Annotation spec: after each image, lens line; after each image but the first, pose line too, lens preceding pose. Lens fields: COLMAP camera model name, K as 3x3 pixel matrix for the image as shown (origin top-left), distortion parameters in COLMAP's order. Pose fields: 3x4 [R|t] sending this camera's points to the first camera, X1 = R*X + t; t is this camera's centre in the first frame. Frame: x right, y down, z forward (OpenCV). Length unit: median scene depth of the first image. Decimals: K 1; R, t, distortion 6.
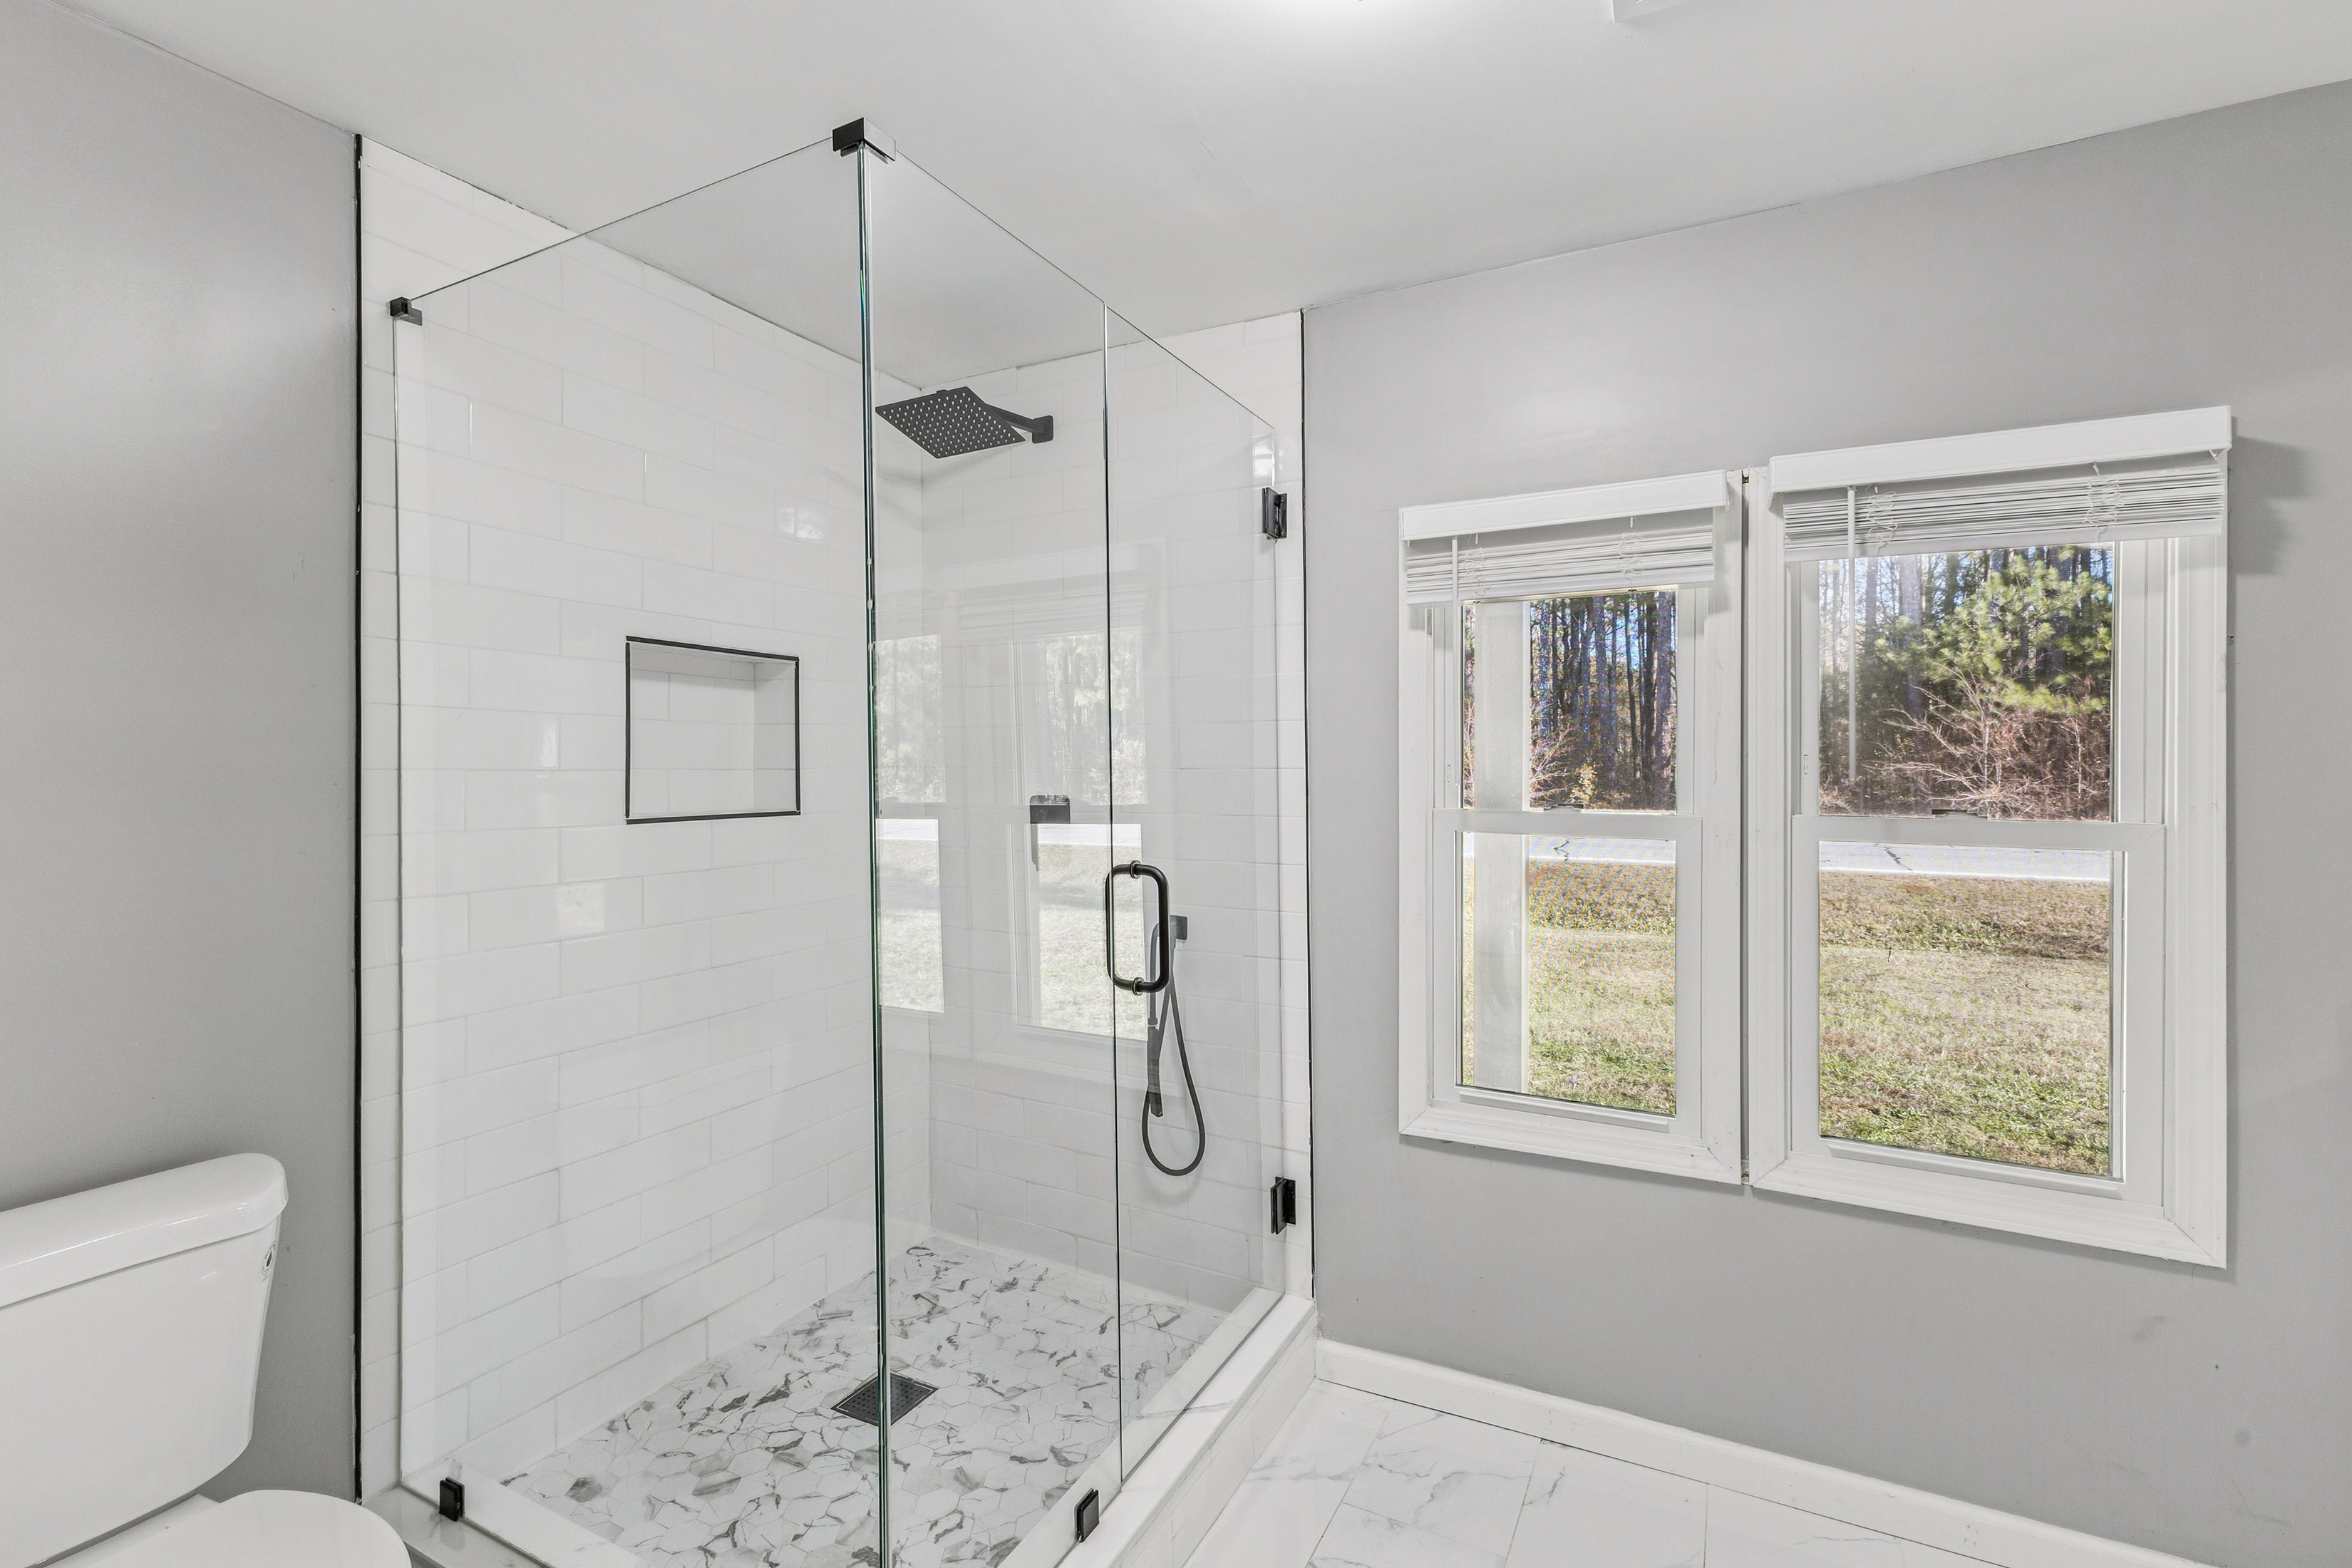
lens RADIAL K [[1023.6, 0, 1168.3], [0, 1023.6, 768.9], [0, 0, 1]] dist [0.002949, -0.001122]
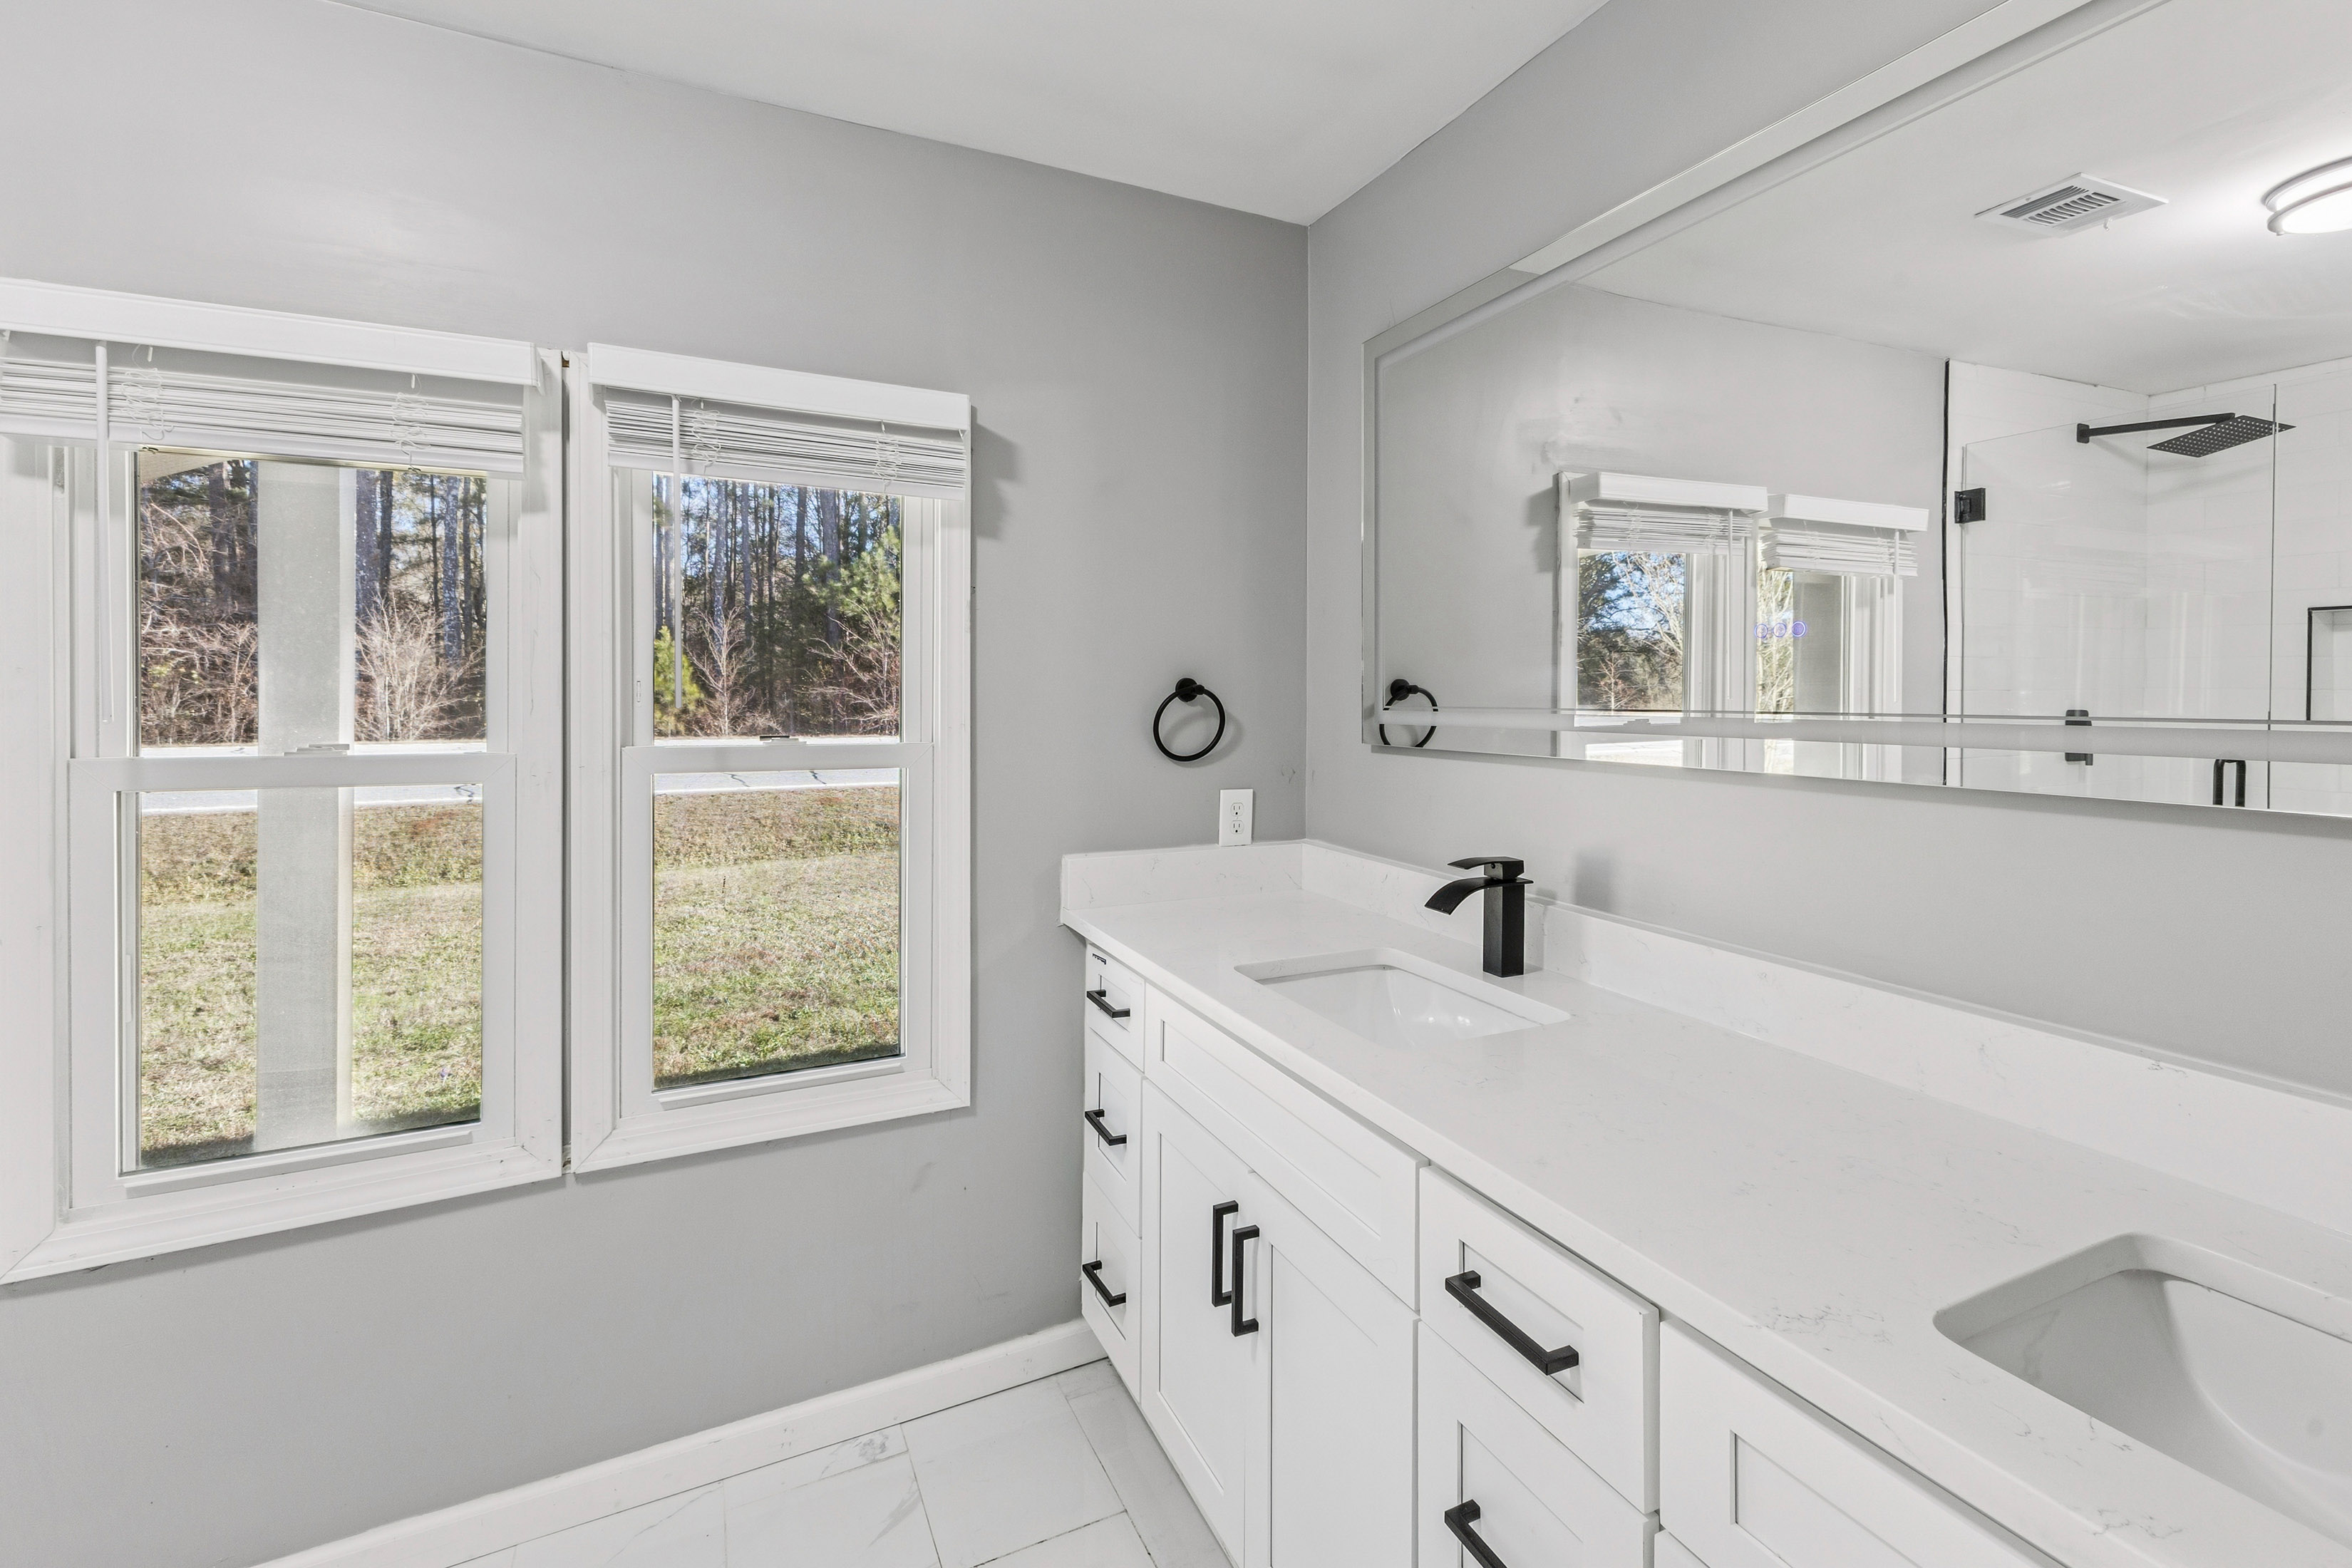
lens RADIAL K [[1023.6, 0, 1186.2], [0, 1023.6, 698.0], [0, 0, 1]] dist [0.002949, -0.001122]
pose [[0.598073, -0.005406, 0.801423, 0.162666], [-0.000038, 0.999977, 0.006773, -0.004043], [-0.801441, -0.004081, 0.598060, 0.052815]]
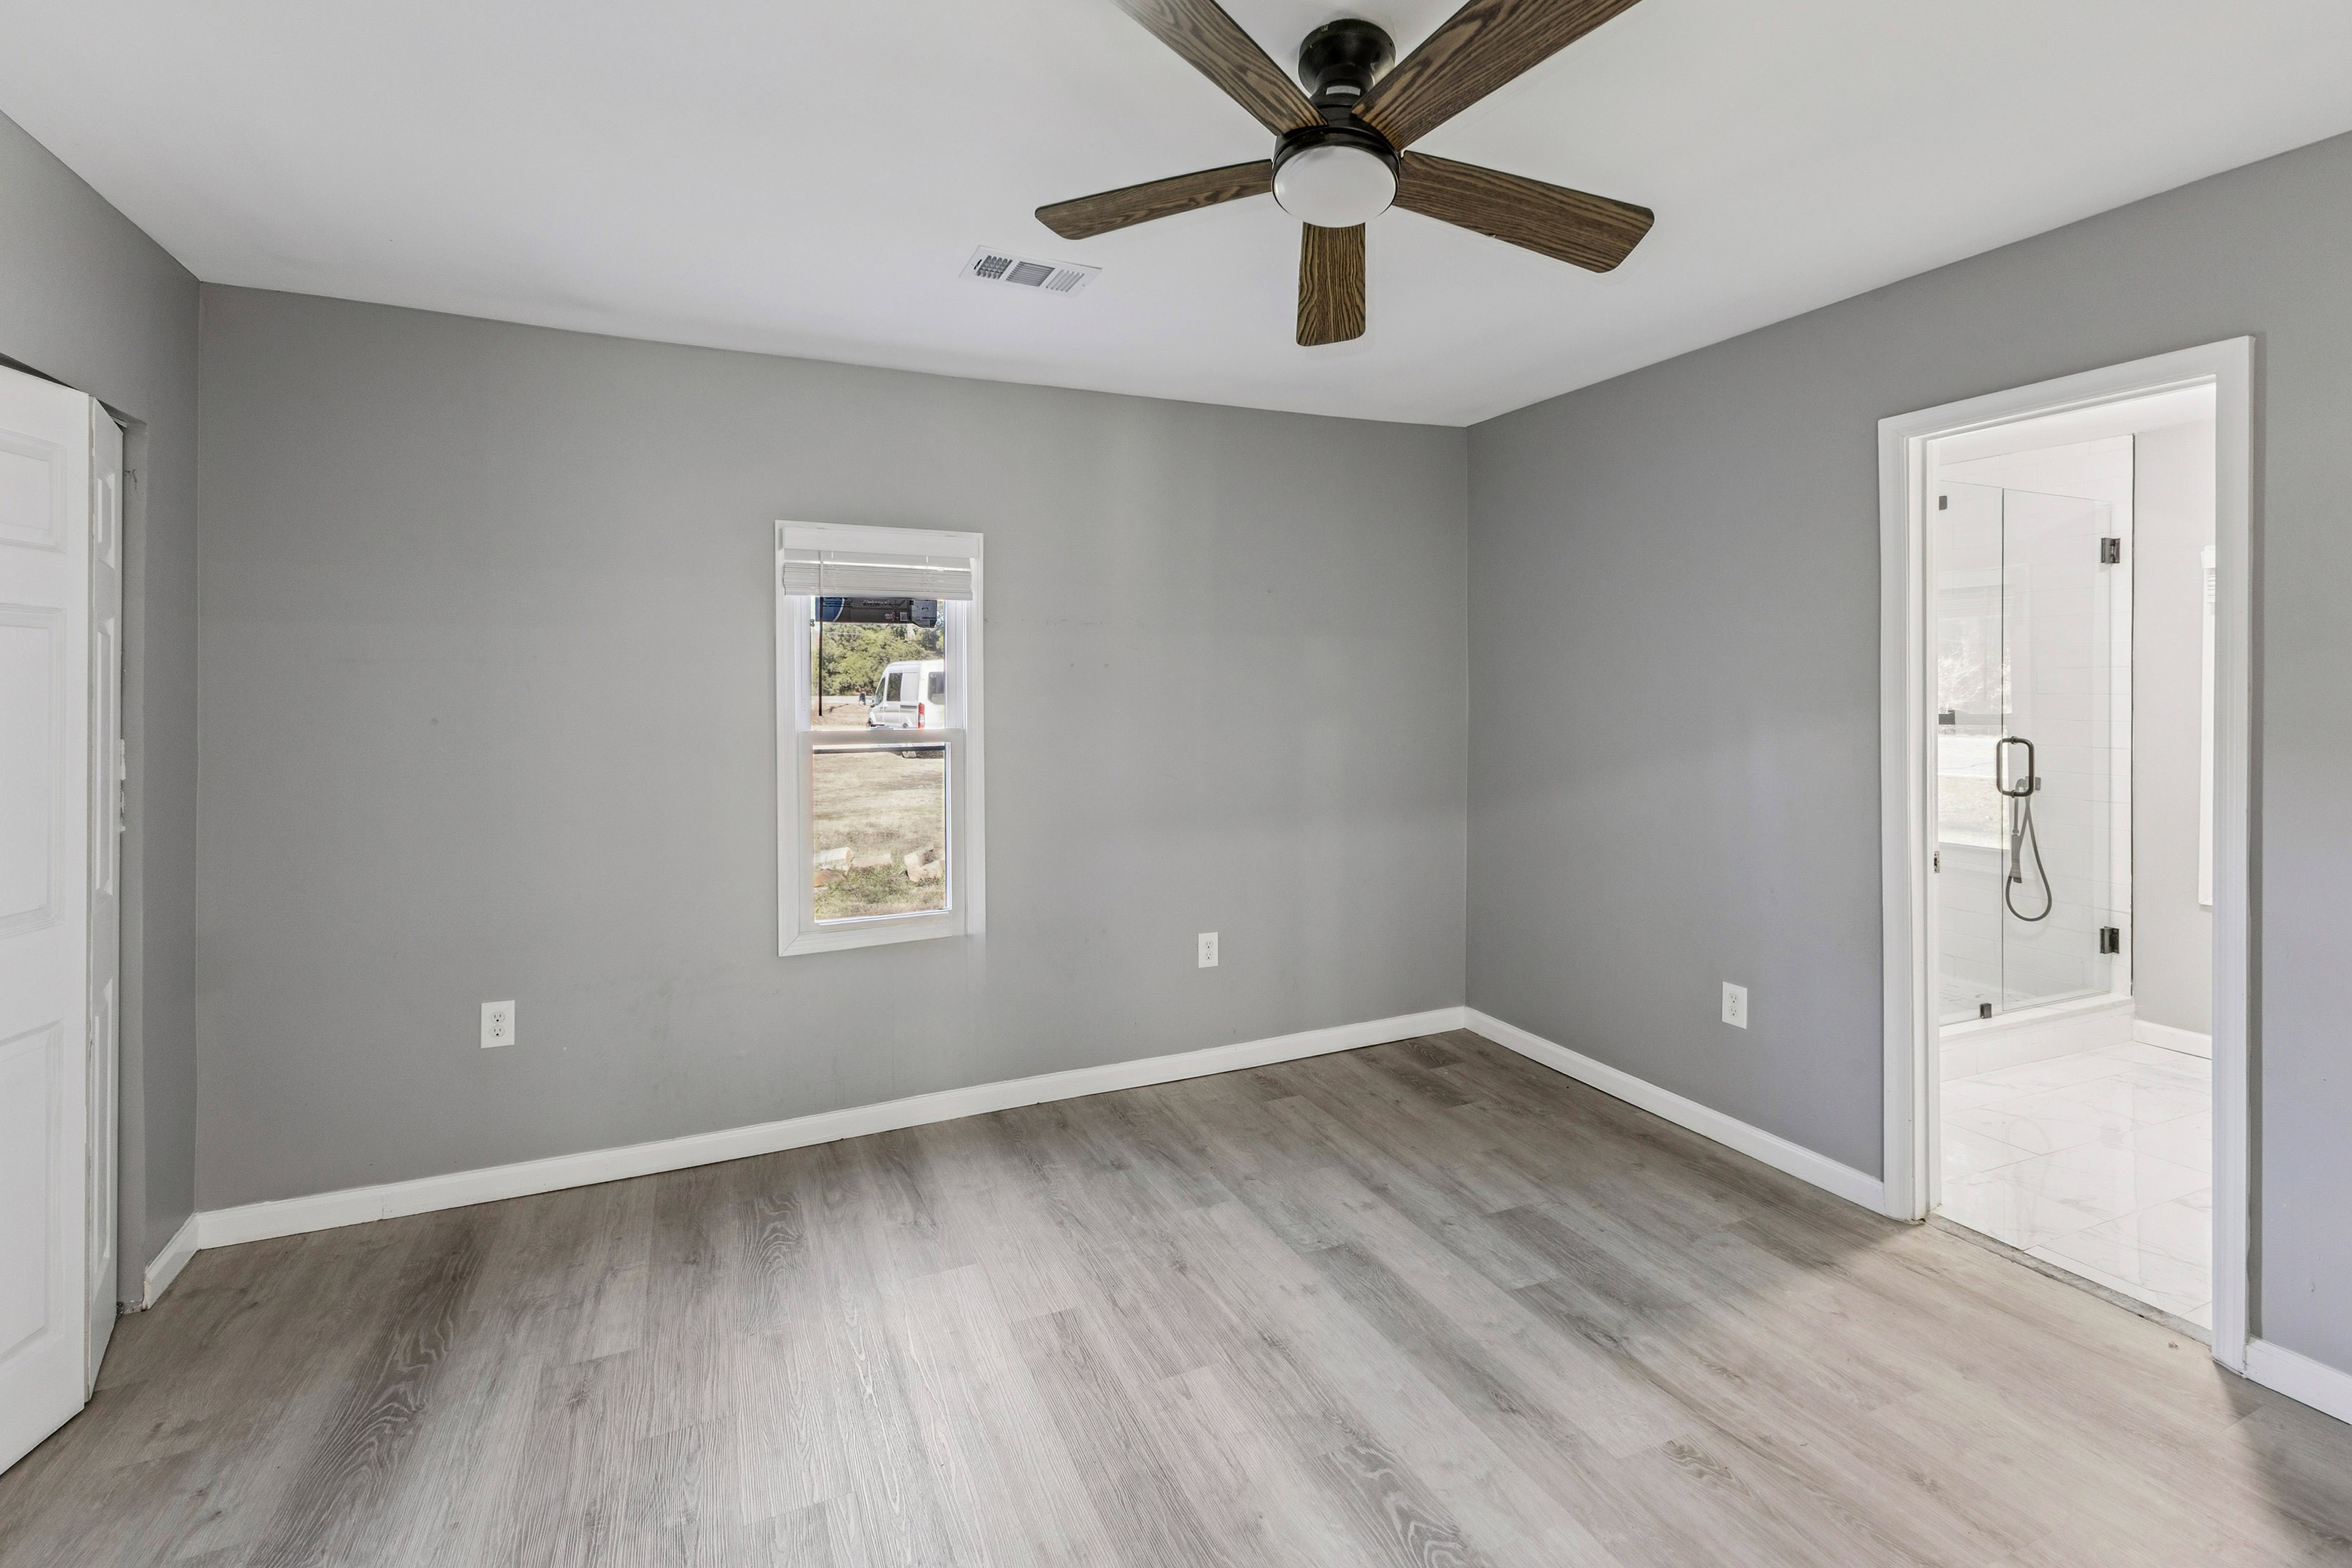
lens RADIAL K [[1023.6, 0, 1159.7], [0, 1023.6, 707.6], [0, 0, 1]] dist [0.002949, -0.001122]
pose [[0.782800, 0.012395, -0.622150, -0.085489], [-0.007177, 0.999915, 0.010890, 0.014374], [0.622233, -0.004059, 0.782822, -1.585278]]
